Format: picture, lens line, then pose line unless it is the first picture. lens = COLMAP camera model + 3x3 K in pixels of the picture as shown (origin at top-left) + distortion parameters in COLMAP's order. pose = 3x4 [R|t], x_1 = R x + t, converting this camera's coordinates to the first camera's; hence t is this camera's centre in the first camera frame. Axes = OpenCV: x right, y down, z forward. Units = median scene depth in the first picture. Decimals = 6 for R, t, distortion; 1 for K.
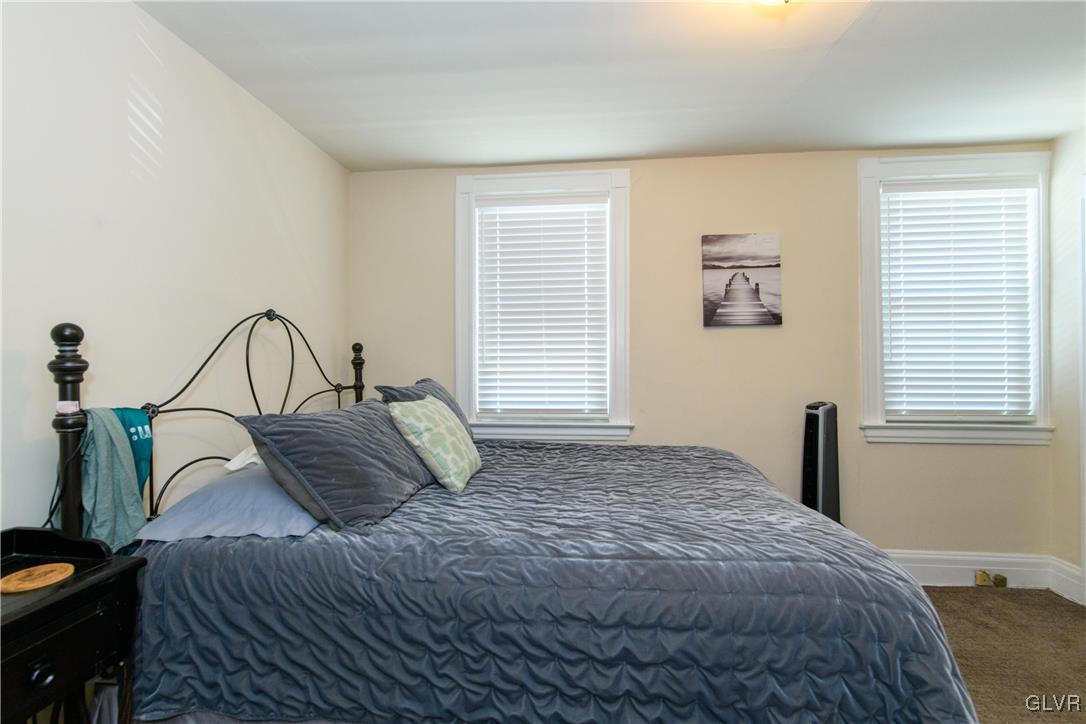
lens RADIAL K [[460.4, 0, 543.0], [0, 460.4, 362.0], [0, 0, 1]] dist [-0.001683, -0.000191]
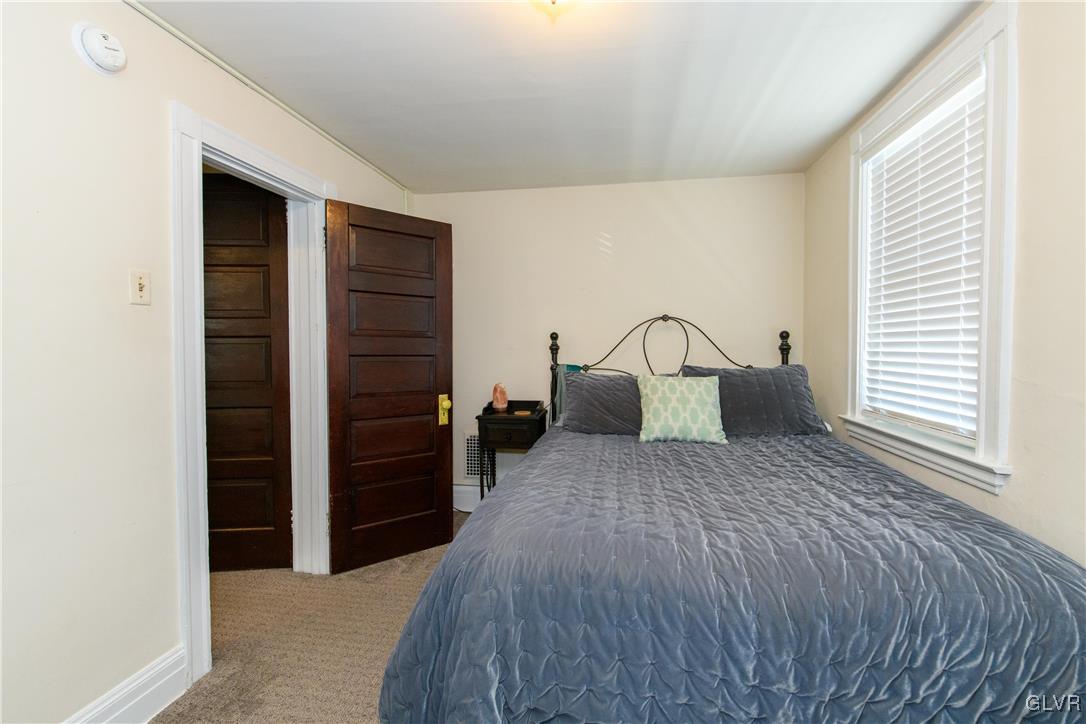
lens RADIAL K [[460.4, 0, 543.0], [0, 460.4, 362.0], [0, 0, 1]] dist [-0.001683, -0.000191]
pose [[-0.081493, 0.044417, -0.995684, 1.544601], [-0.002928, 0.998992, 0.044804, -0.026122], [0.996670, 0.006567, -0.081281, 1.005809]]
